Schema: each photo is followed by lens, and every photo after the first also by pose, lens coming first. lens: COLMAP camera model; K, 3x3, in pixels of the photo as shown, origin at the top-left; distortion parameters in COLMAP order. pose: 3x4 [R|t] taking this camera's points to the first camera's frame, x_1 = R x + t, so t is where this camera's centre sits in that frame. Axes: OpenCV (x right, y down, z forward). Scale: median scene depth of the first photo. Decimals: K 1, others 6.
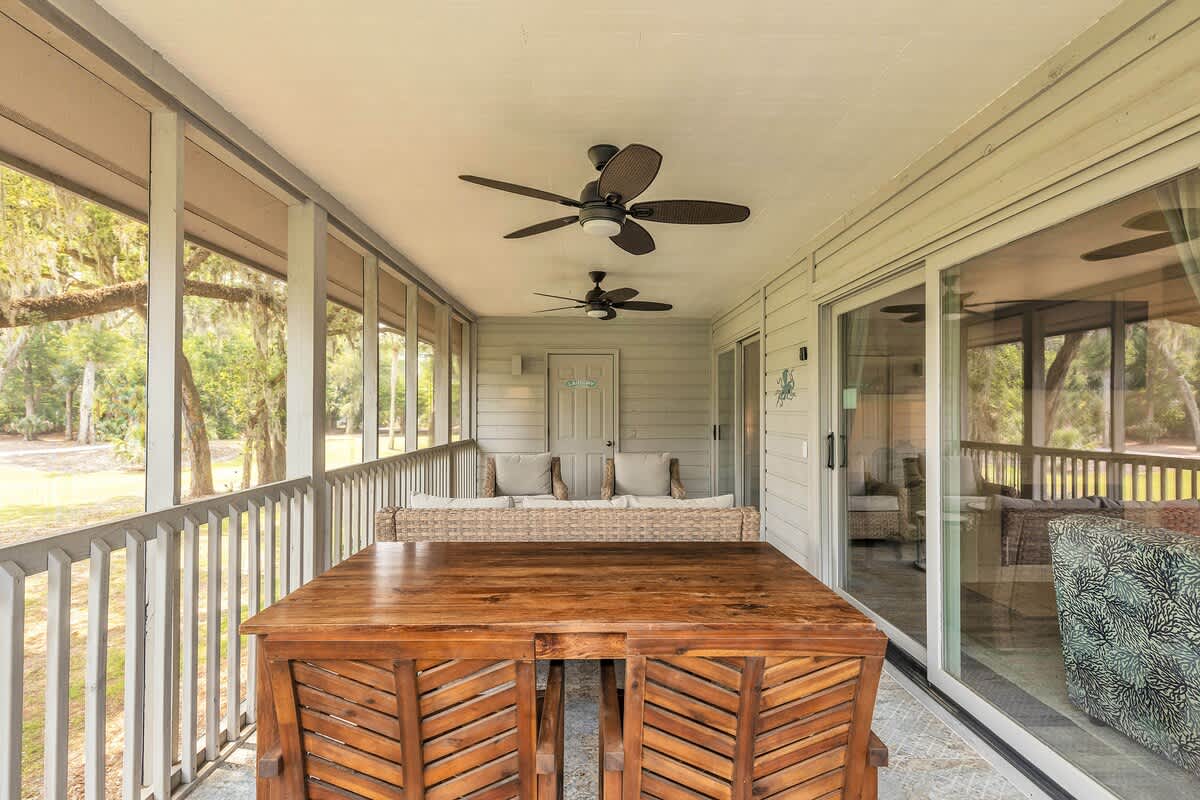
lens RADIAL K [[543.5, 0, 600.8], [0, 543.5, 402.7], [0, 0, 1]] dist [0.002294, 0.000681]
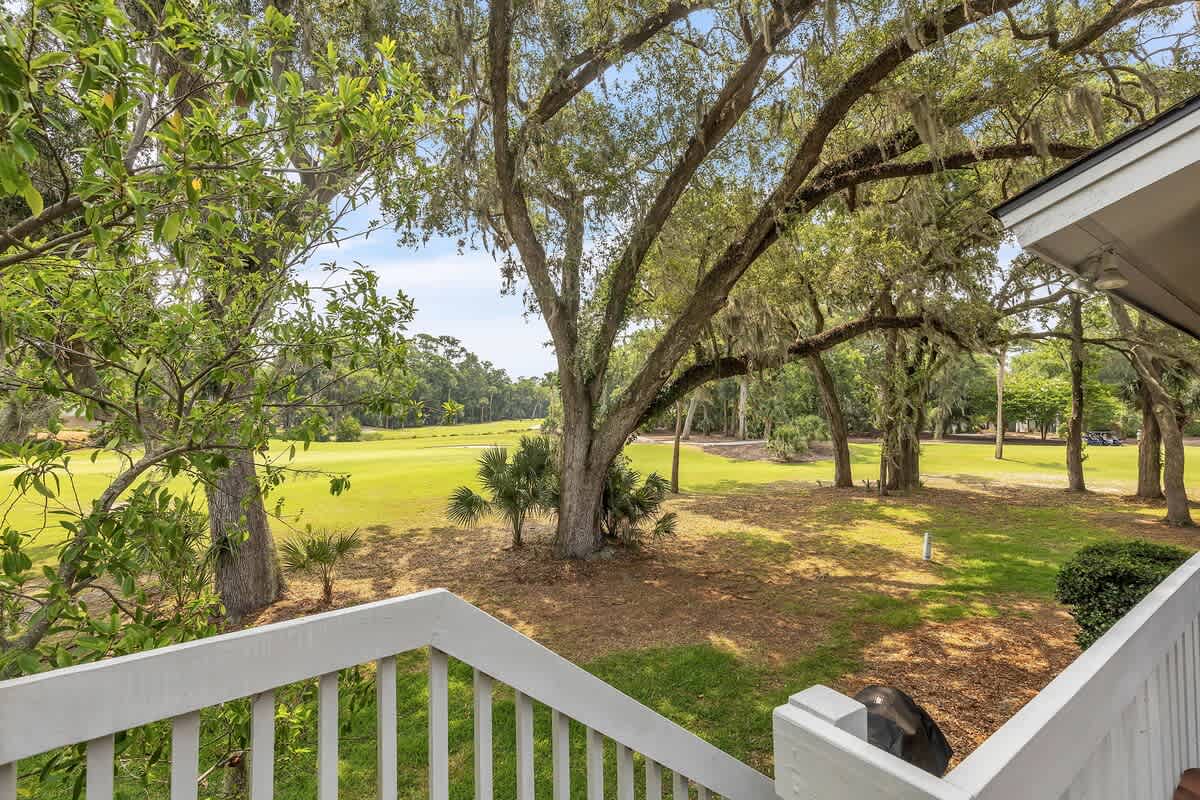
lens RADIAL K [[543.5, 0, 604.0], [0, 543.5, 400.8], [0, 0, 1]] dist [0.002294, 0.000681]
pose [[0.576898, -0.020202, -0.816566, -0.163422], [0.012368, 0.999796, -0.015997, -0.030906], [0.816722, -0.000871, 0.577030, -0.454657]]
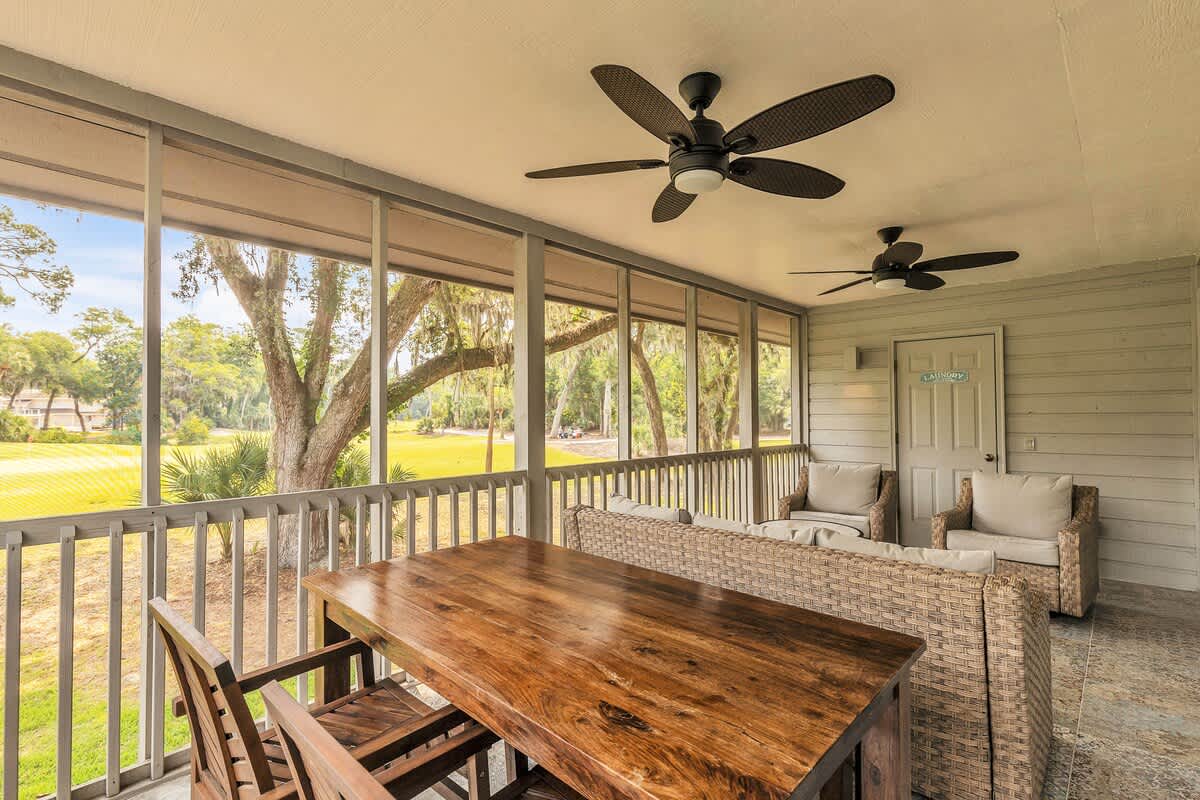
lens RADIAL K [[543.5, 0, 604.3], [0, 543.5, 403.5], [0, 0, 1]] dist [0.002294, 0.000681]
pose [[0.706717, -0.016258, -0.707309, 0.167997], [0.014344, 0.999860, -0.008651, 0.002243], [0.707350, -0.004032, 0.706852, 0.125577]]
